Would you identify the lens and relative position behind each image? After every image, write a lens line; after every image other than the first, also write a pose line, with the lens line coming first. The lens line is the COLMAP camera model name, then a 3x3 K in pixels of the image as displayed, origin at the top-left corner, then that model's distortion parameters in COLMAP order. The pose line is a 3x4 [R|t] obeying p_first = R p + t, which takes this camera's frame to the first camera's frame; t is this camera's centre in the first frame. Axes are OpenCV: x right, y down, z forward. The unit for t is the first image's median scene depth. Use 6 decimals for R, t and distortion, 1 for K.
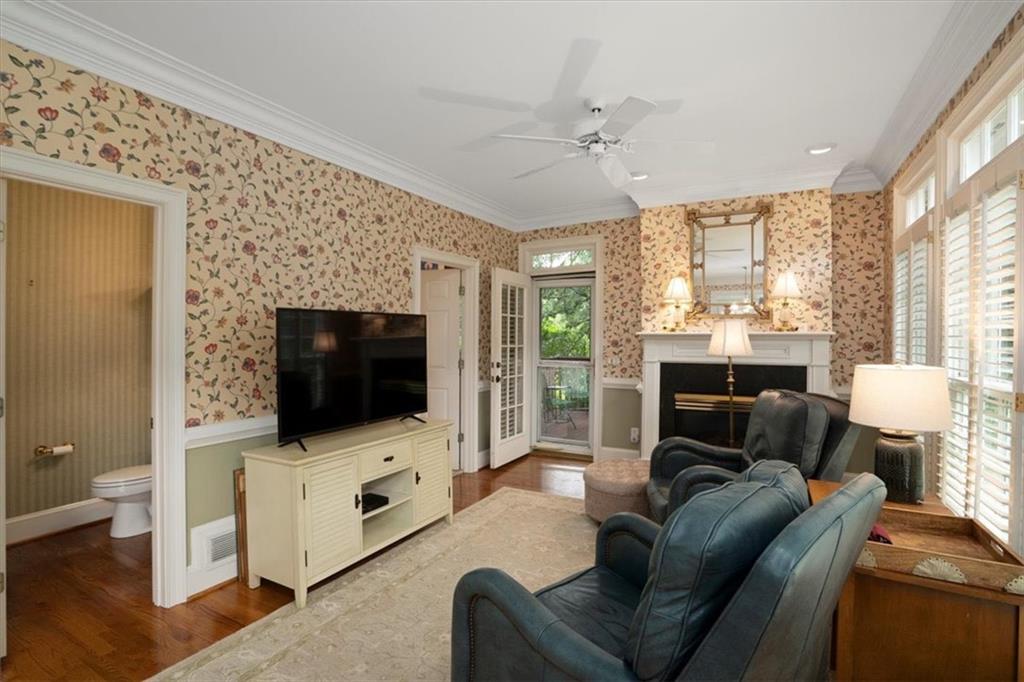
lens RADIAL K [[488.2, 0, 512.3], [0, 488.2, 335.8], [0, 0, 1]] dist [-0.029116, 0.000243]
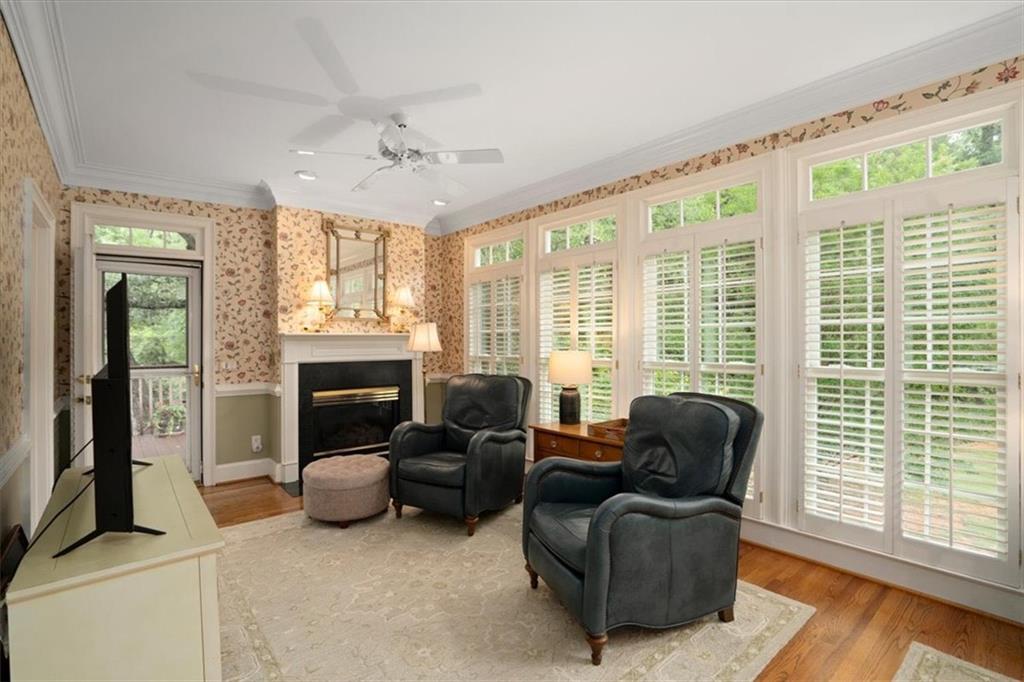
lens RADIAL K [[477.7, 0, 501.1], [0, 477.7, 340.2], [0, 0, 1]] dist [-0.025560, 0.000742]
pose [[0.393897, -0.004151, 0.919145, -0.439454], [0.004797, 0.999985, 0.002460, 0.006766], [-0.919142, 0.003440, 0.393912, 0.234730]]
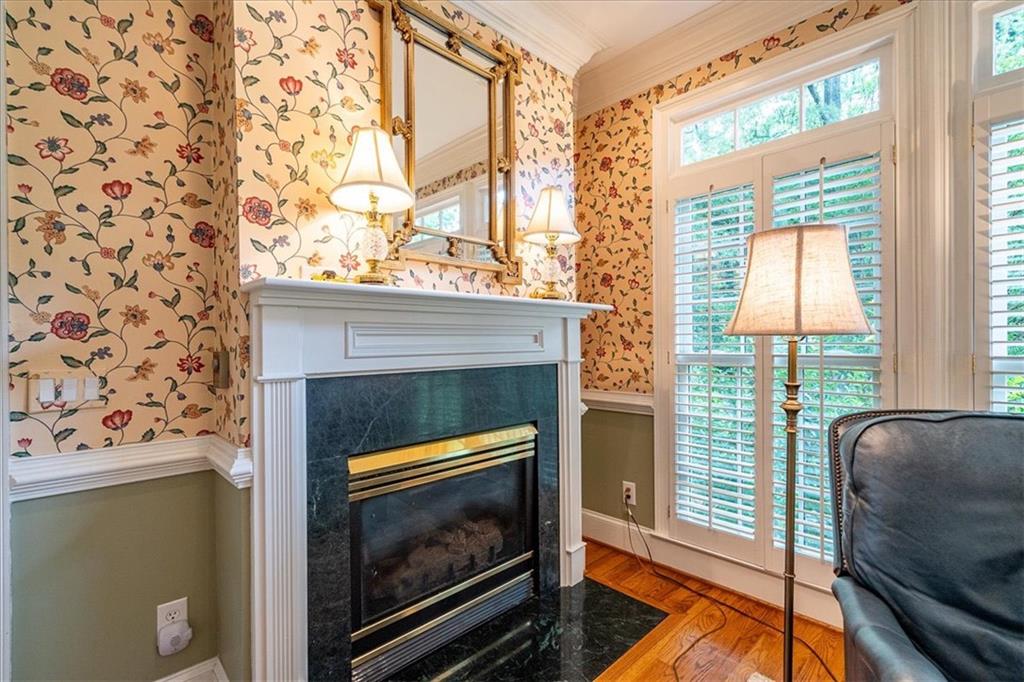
lens RADIAL K [[465.3, 0, 514.0], [0, 465.3, 345.2], [0, 0, 1]] dist [0.002461, 0.000132]
pose [[0.312216, -0.012330, 0.949931, 0.047642], [0.011208, 0.999894, 0.009295, 0.030747], [-0.949945, 0.007745, 0.312321, 0.780098]]
